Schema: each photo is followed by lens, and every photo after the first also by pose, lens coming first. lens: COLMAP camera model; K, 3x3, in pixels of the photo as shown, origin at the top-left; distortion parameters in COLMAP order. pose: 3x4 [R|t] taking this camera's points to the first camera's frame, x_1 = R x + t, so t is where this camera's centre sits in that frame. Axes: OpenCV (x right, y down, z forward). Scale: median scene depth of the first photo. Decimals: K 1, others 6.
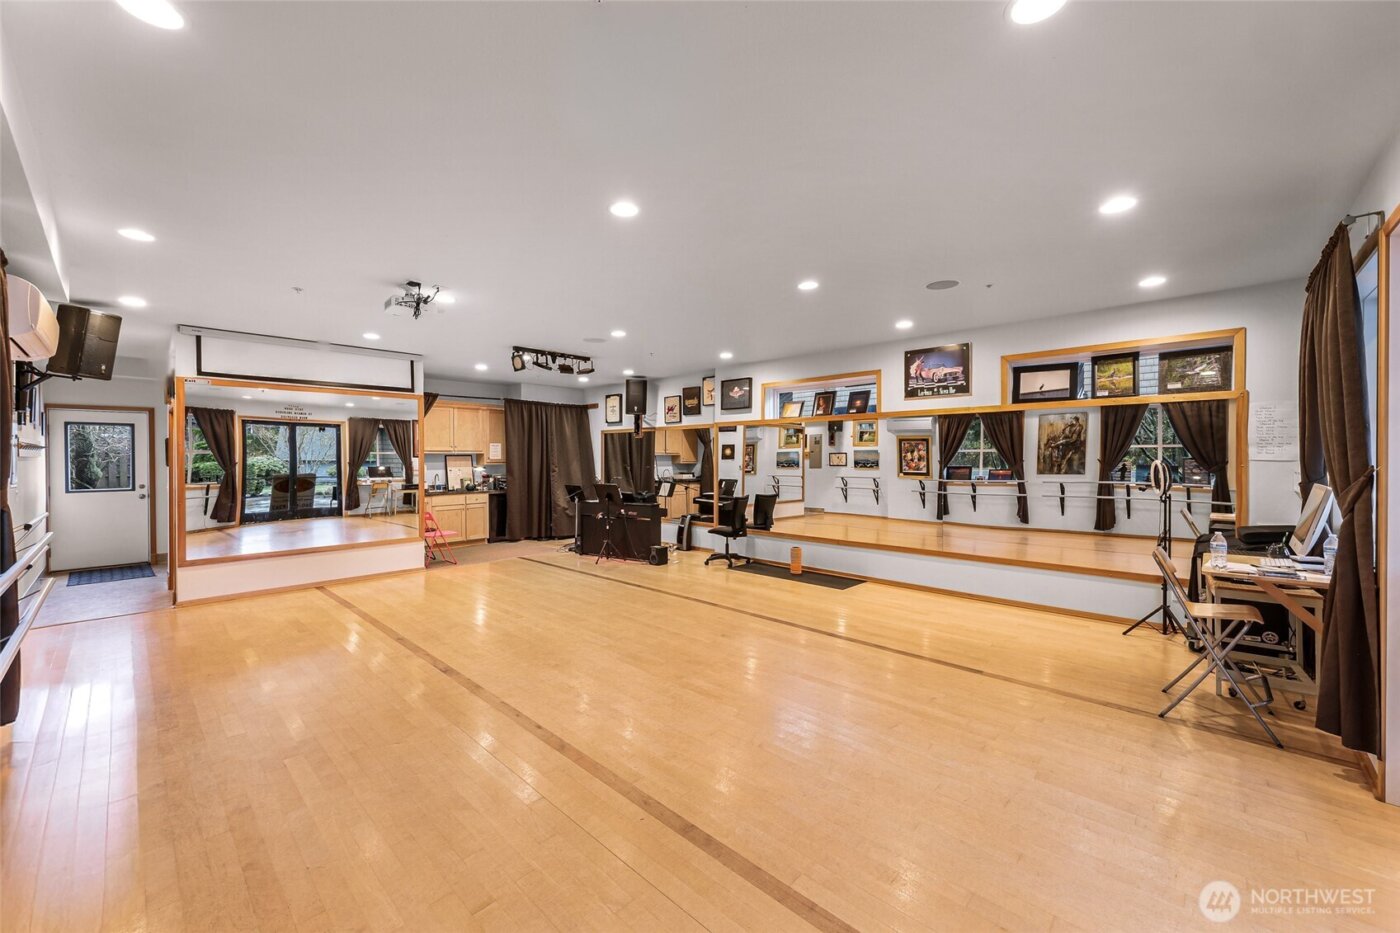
lens RADIAL K [[551.8, 0, 707.1], [0, 551.8, 454.6], [0, 0, 1]] dist [-0.001538, 0.000017]
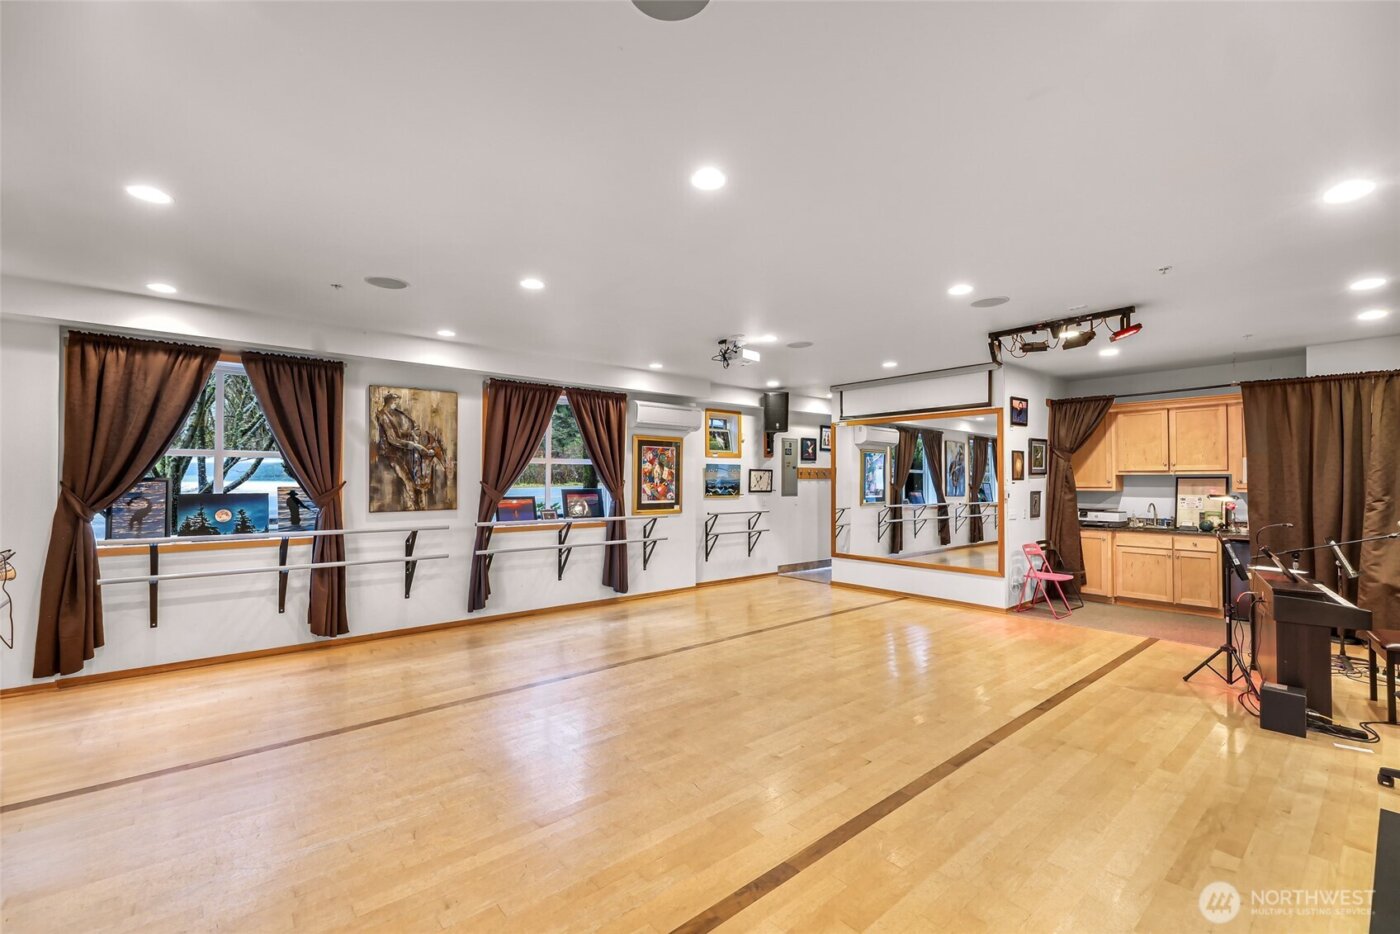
lens RADIAL K [[599.4, 0, 684.4], [0, 599.4, 467.8], [0, 0, 1]] dist [-0.001819, 0.000013]
pose [[-0.151817, -0.017038, -0.988262, 0.383463], [0.002194, 0.999843, -0.017575, 0.001127], [0.988406, -0.004836, -0.151756, 0.518943]]
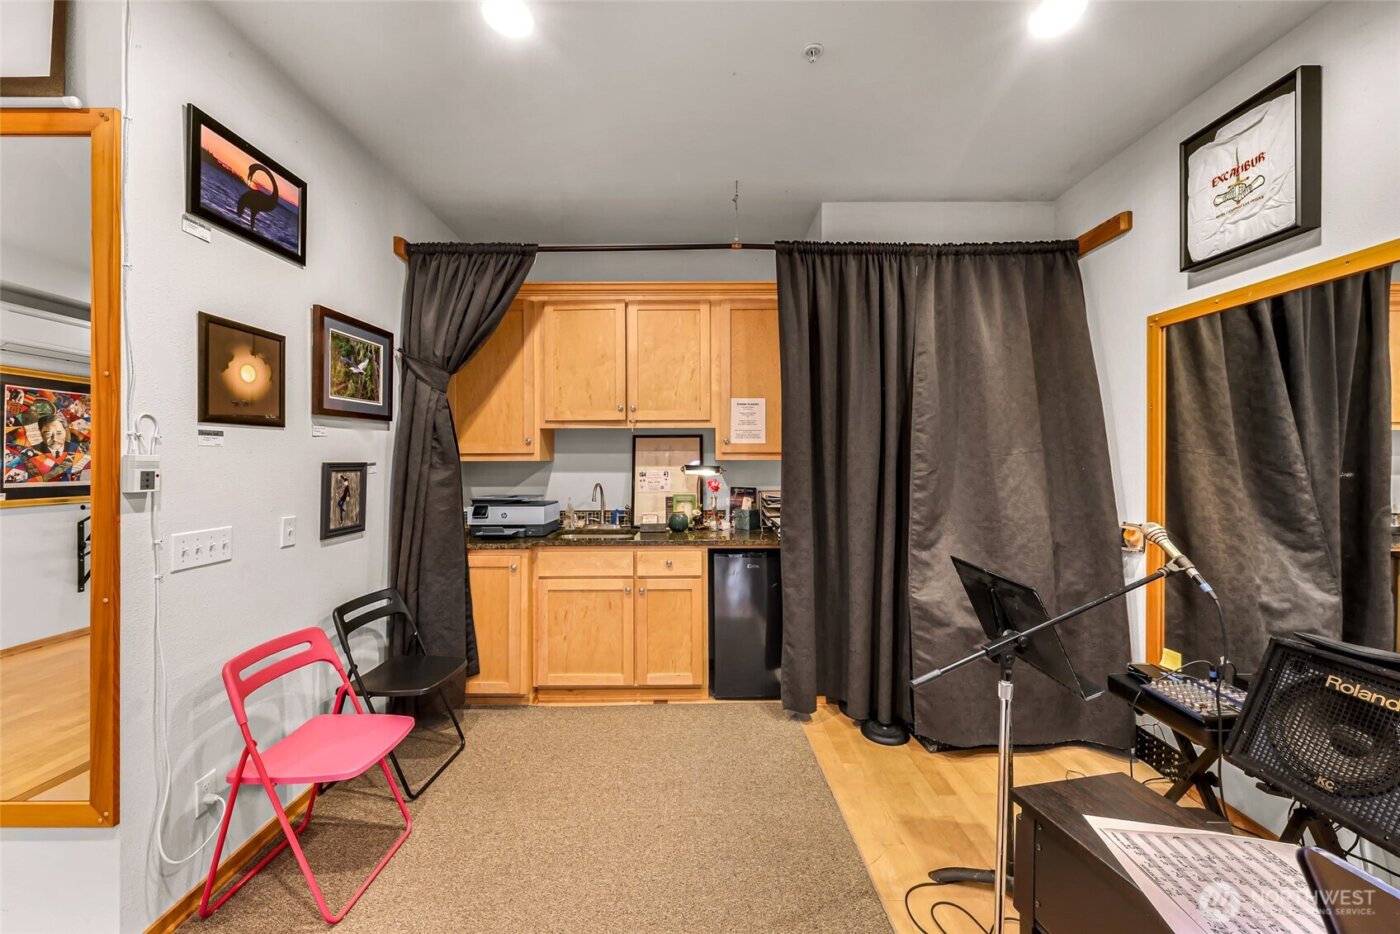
lens RADIAL K [[514.5, 0, 696.6], [0, 514.5, 459.0], [0, 0, 1]] dist [0.010933, 0.000060]
pose [[0.668747, 0.002142, -0.743487, -0.180746], [0.002002, 0.999987, 0.004682, 0.016856], [0.743487, -0.004619, 0.668734, 0.820524]]
